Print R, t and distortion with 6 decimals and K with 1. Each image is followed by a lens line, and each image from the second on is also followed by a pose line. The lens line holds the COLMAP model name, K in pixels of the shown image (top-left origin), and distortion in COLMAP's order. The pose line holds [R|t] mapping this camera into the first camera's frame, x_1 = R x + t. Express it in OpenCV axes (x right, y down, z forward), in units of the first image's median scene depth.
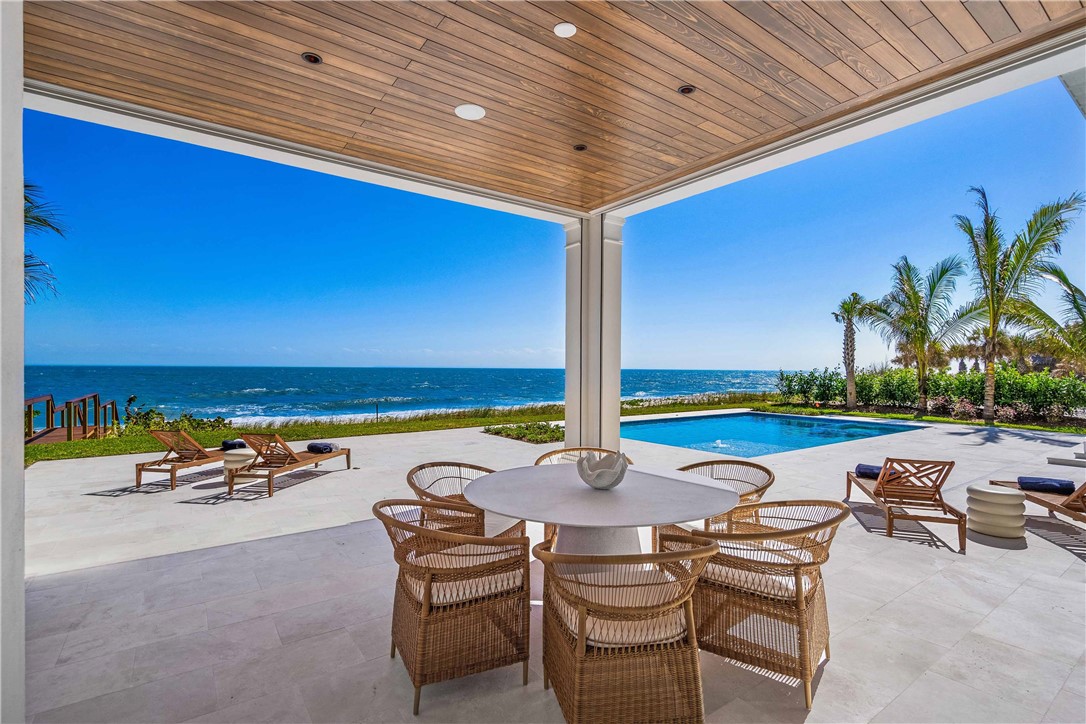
lens RADIAL K [[511.8, 0, 543.0], [0, 511.8, 378.2], [0, 0, 1]] dist [-0.000302, 0.000369]
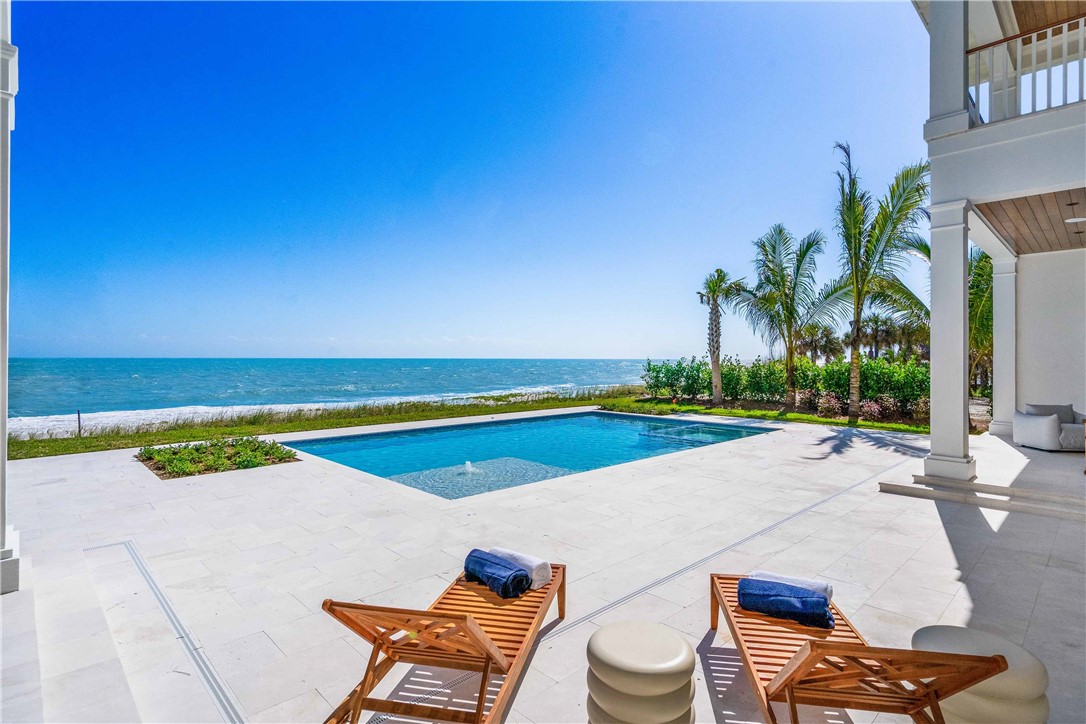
lens RADIAL K [[544.2, 0, 543.0], [0, 544.2, 362.0], [0, 0, 1]] dist [0.000531, -0.000161]
pose [[0.989510, -0.004860, 0.144383, 0.198717], [0.006583, 0.999913, -0.011457, -0.002726], [-0.144314, 0.012288, 0.989456, 0.153061]]
